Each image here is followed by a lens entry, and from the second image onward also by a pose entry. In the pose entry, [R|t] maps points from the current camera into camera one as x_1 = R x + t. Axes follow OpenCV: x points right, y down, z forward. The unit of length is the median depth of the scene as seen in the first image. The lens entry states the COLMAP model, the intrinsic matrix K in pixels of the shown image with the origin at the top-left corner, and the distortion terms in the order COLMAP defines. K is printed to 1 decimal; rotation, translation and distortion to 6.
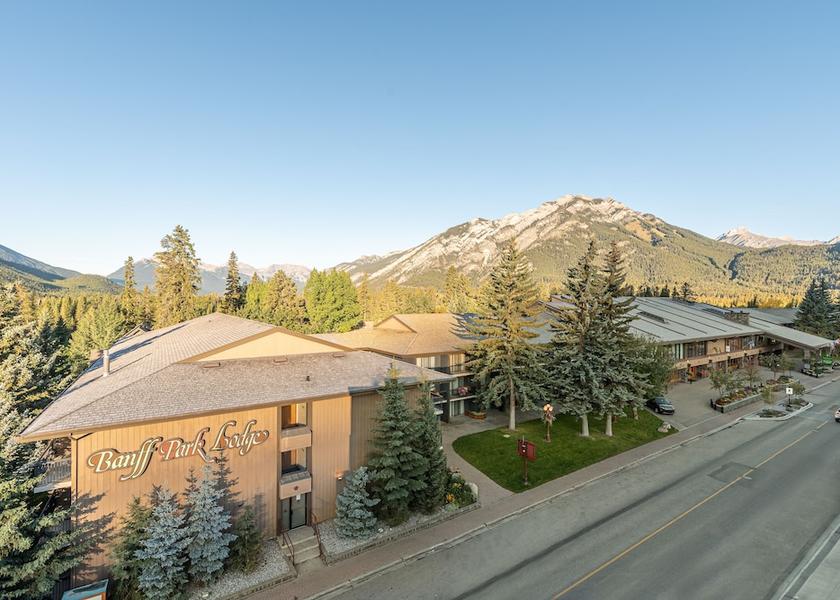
lens RADIAL K [[388.6, 0, 420.0], [0, 388.6, 300.0], [0, 0, 1]] dist [0.000249, 0.000205]
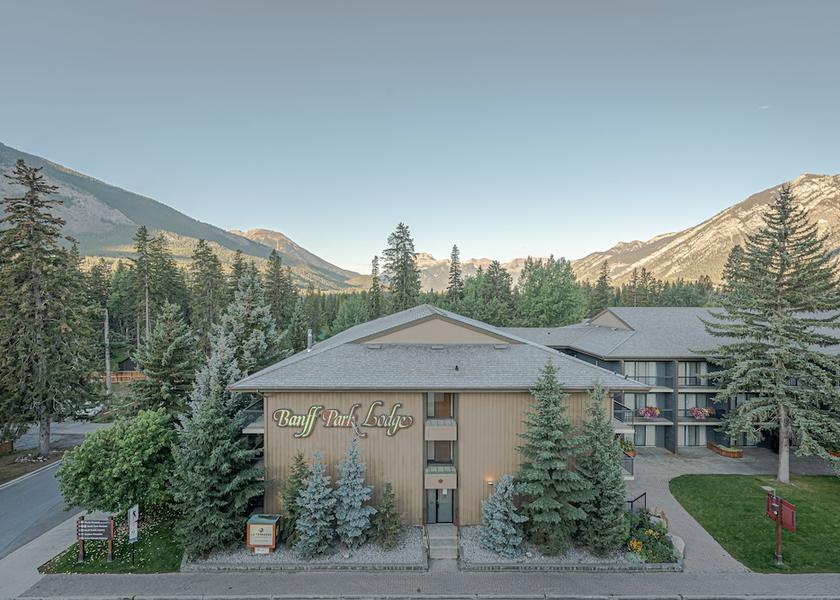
lens RADIAL K [[432.1, 0, 420.0], [0, 432.1, 300.0], [0, 0, 1]] dist [0.000229, 0.001643]
pose [[0.837852, 0.002297, -0.545892, 0.204164], [0.002444, 0.999965, 0.007960, 0.029864], [0.545891, -0.008003, 0.837818, 0.083479]]
